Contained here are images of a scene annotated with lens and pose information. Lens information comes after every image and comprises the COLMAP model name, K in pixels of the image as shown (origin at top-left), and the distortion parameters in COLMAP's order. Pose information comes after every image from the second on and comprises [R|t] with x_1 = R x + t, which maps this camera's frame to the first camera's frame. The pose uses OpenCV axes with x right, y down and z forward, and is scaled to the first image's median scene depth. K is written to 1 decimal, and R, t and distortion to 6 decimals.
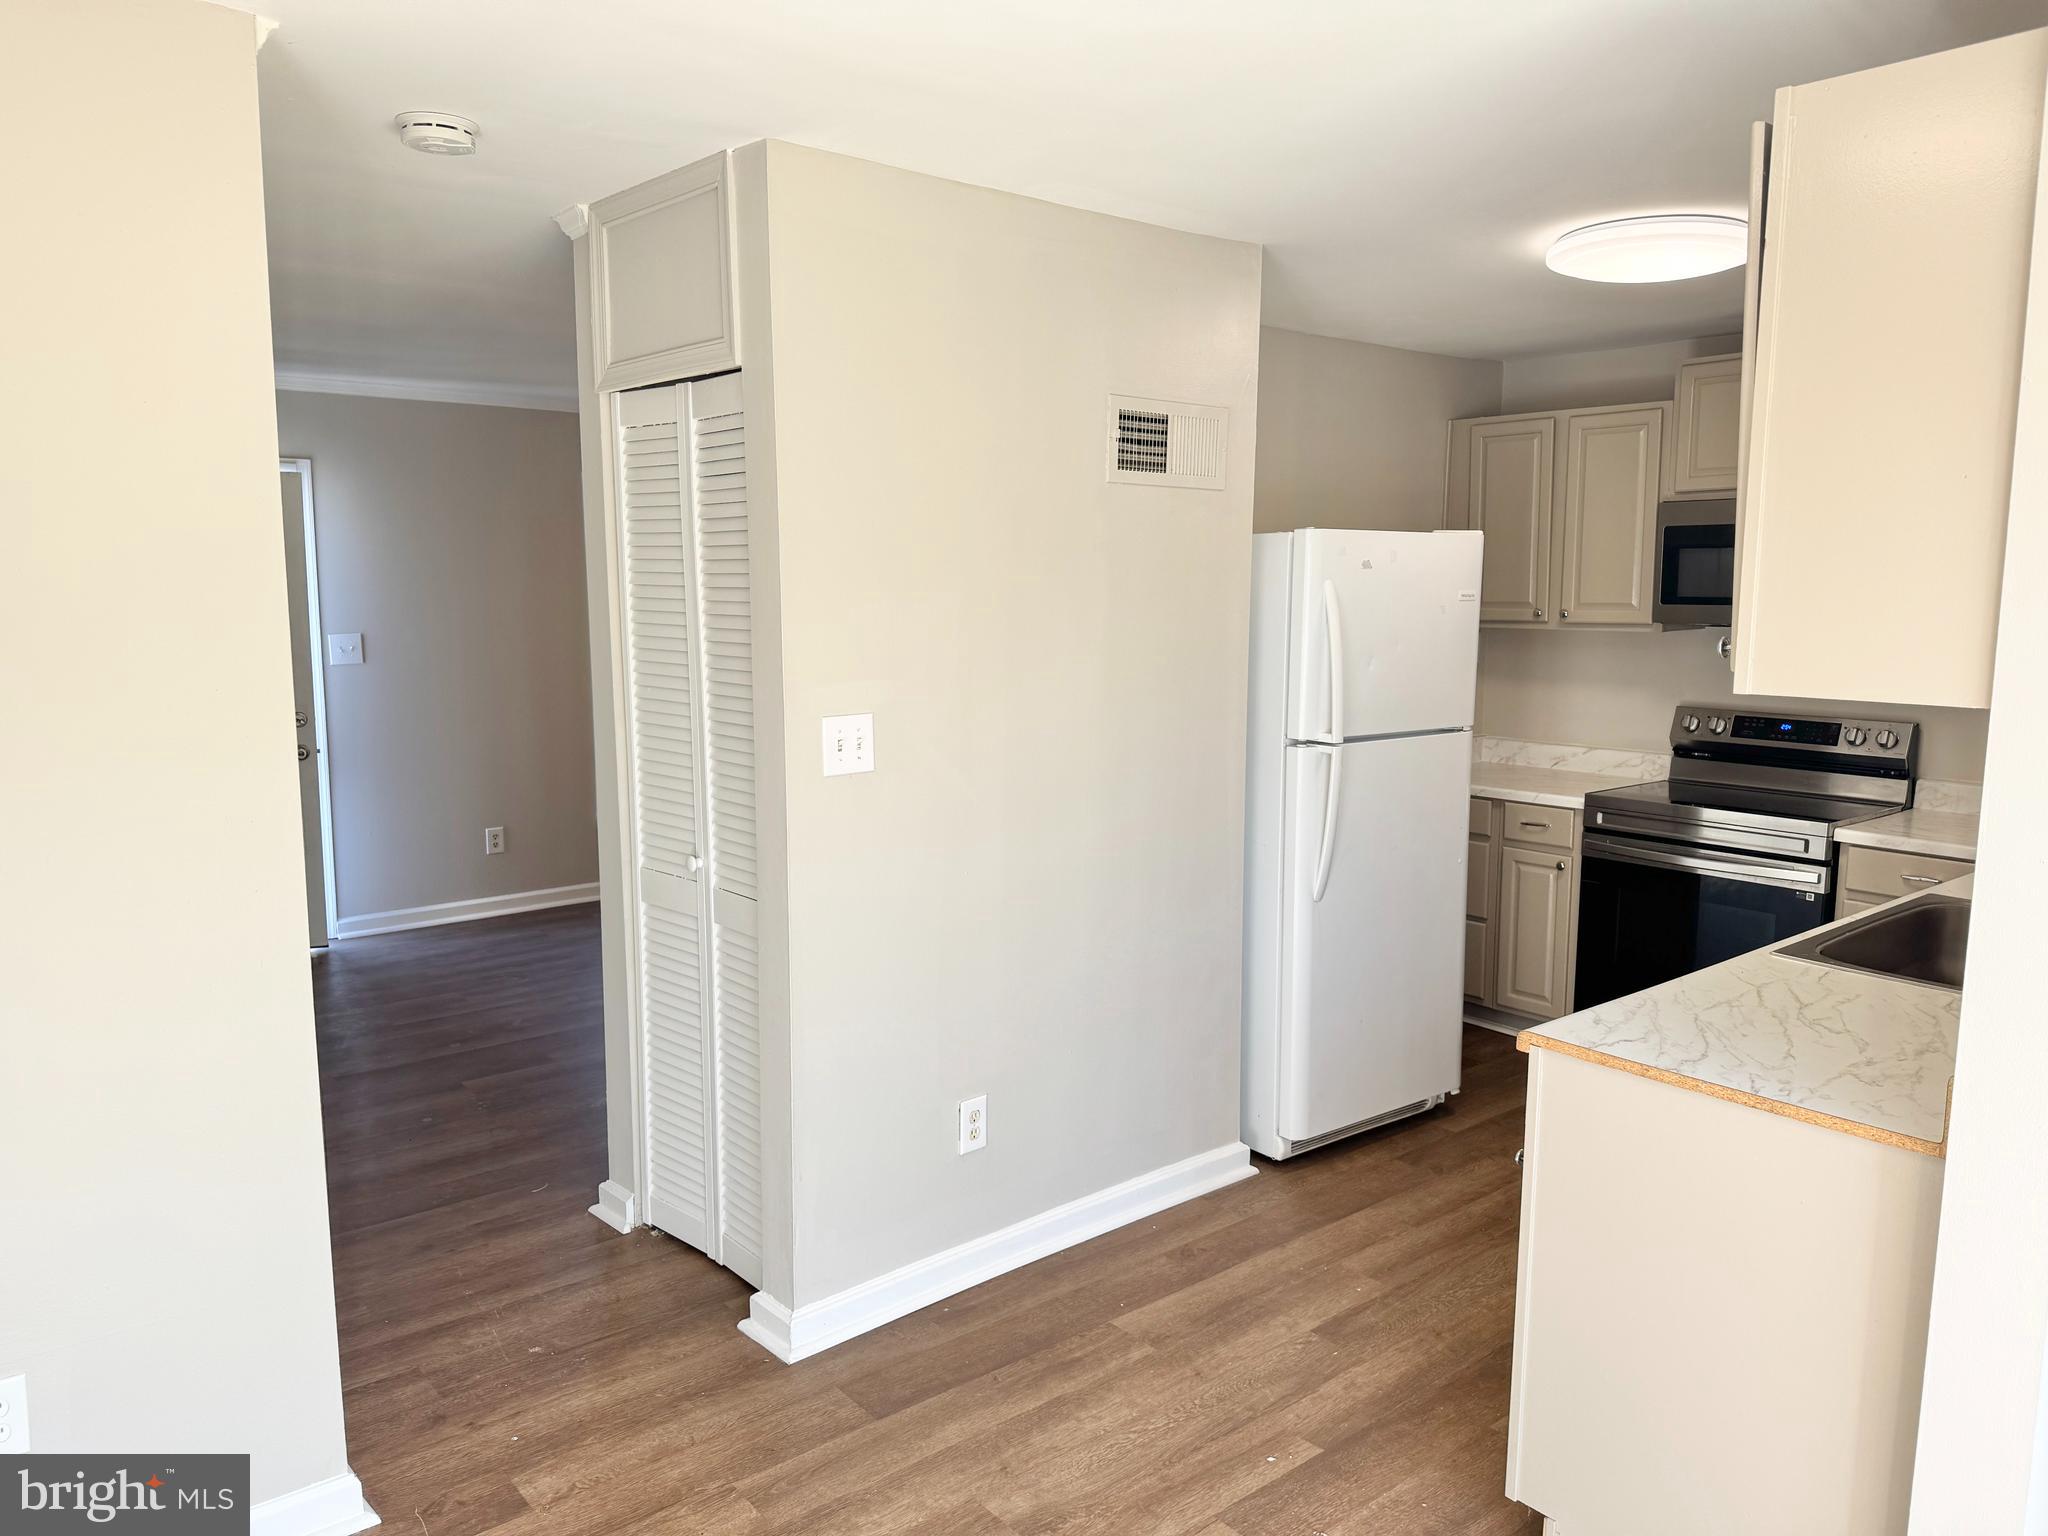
lens RADIAL K [[1436.7, 0, 1020.6], [0, 1436.7, 780.3], [0, 0, 1]] dist [0.052584, -0.069433]
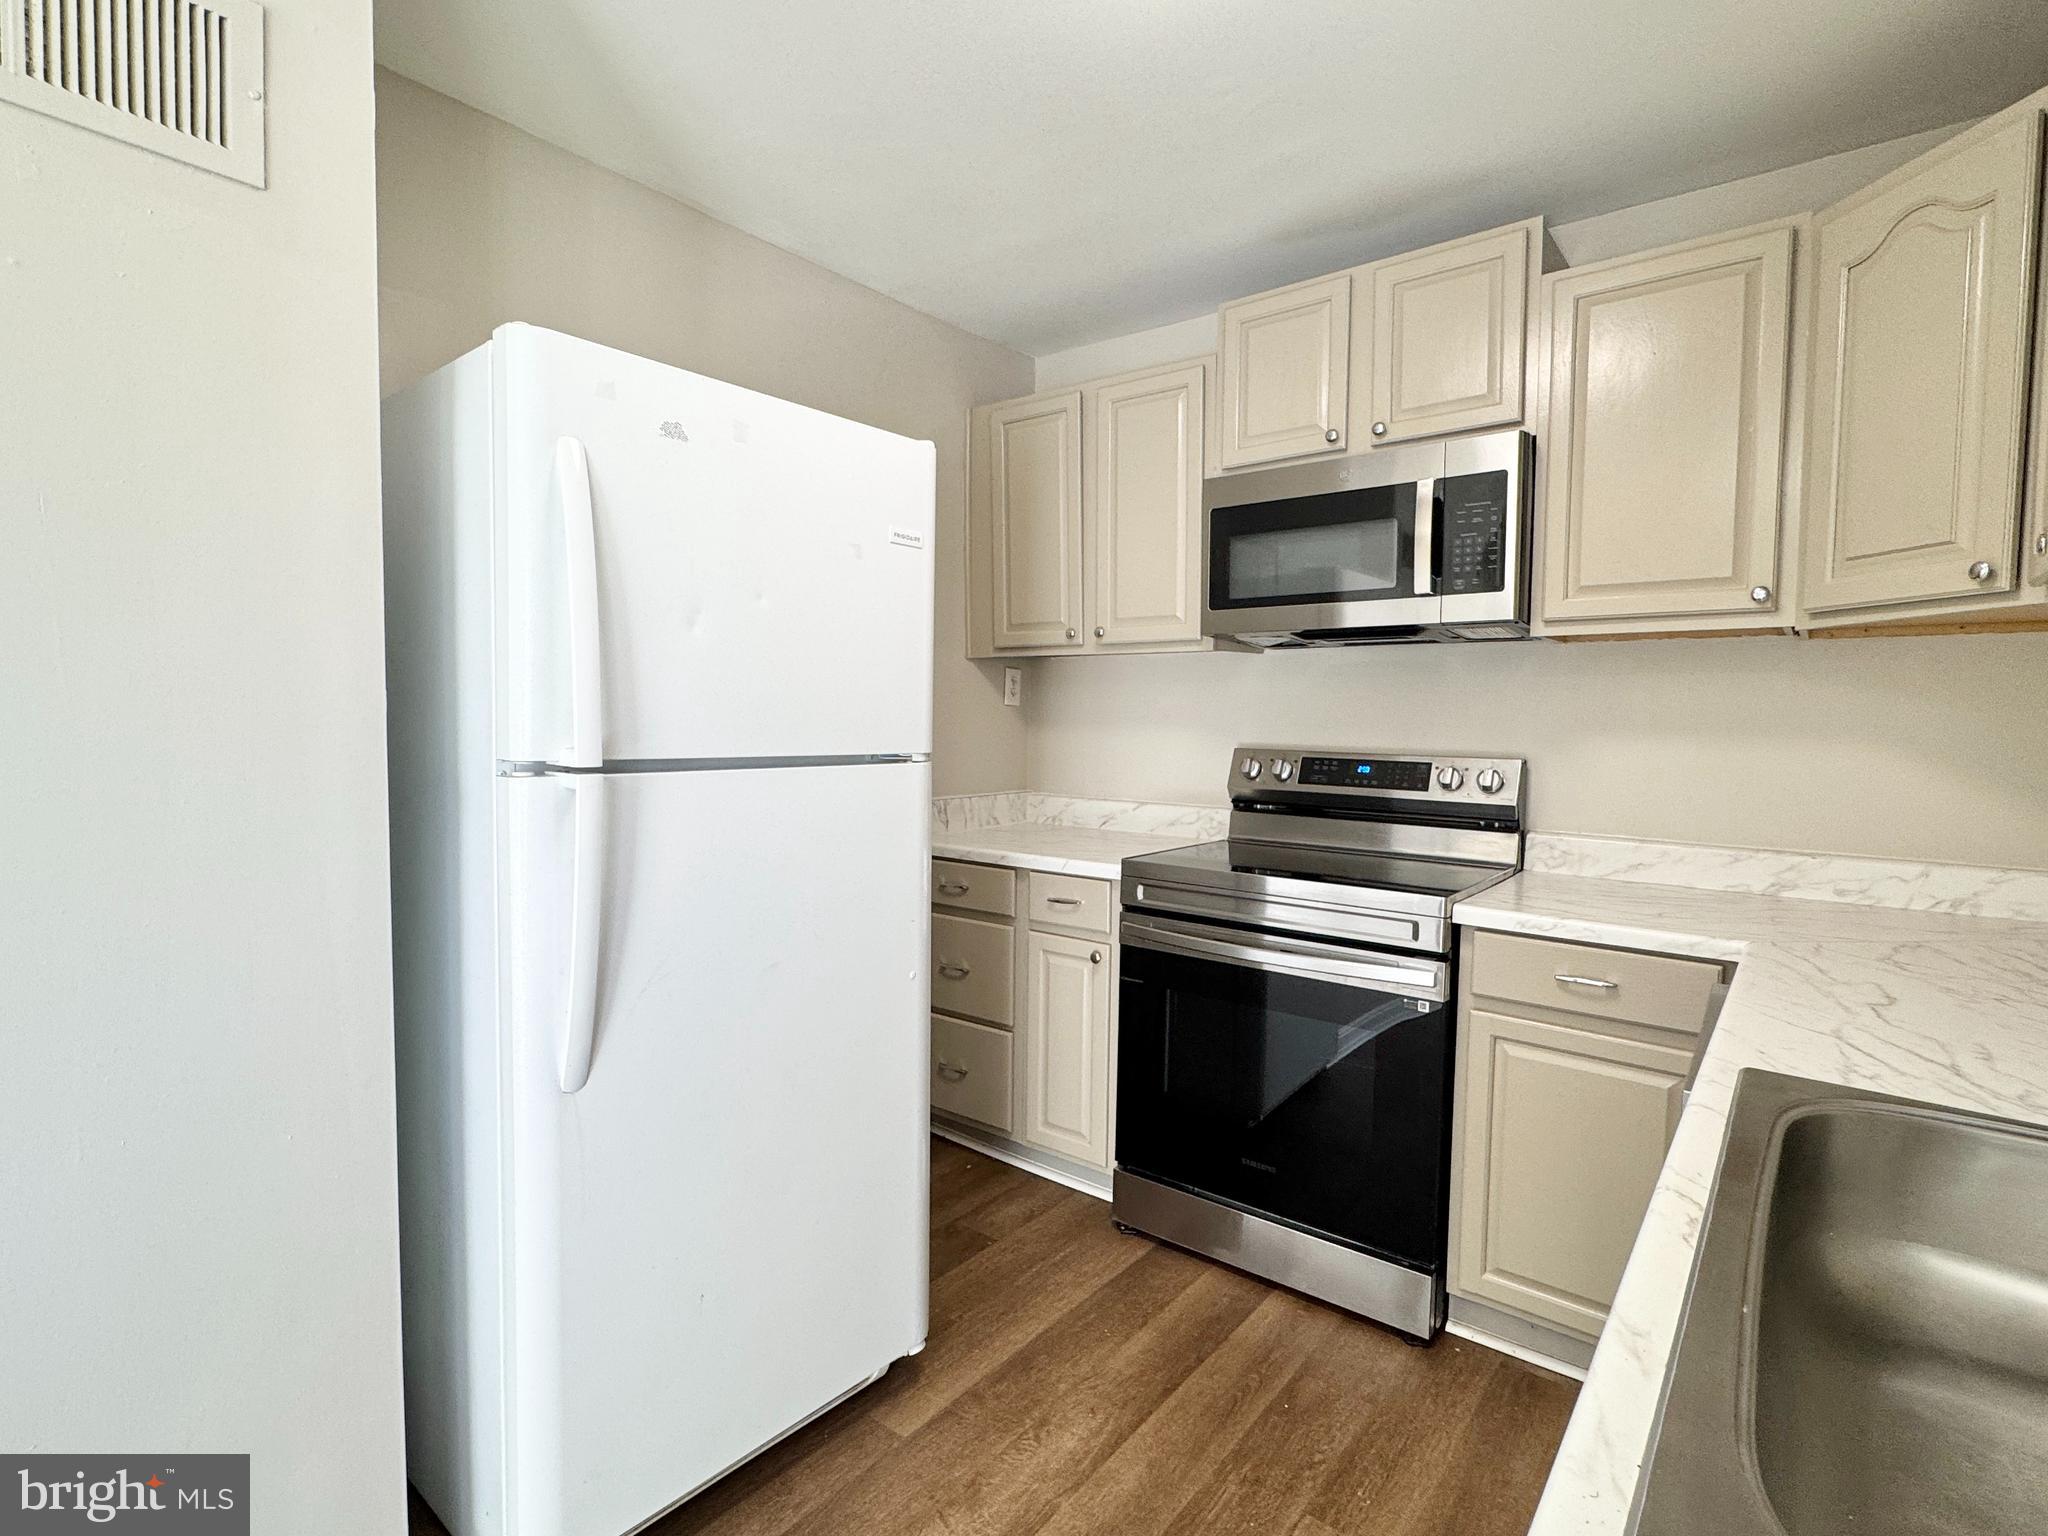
lens RADIAL K [[1020.3, 0, 1008.7], [0, 1020.3, 765.9], [0, 0, 1]] dist [-0.017569, 0.004879]
pose [[0.980478, 0.001326, 0.196624, 0.264562], [0.015078, 0.996526, -0.081907, 0.004343], [-0.196050, 0.083273, 0.977052, 0.571769]]
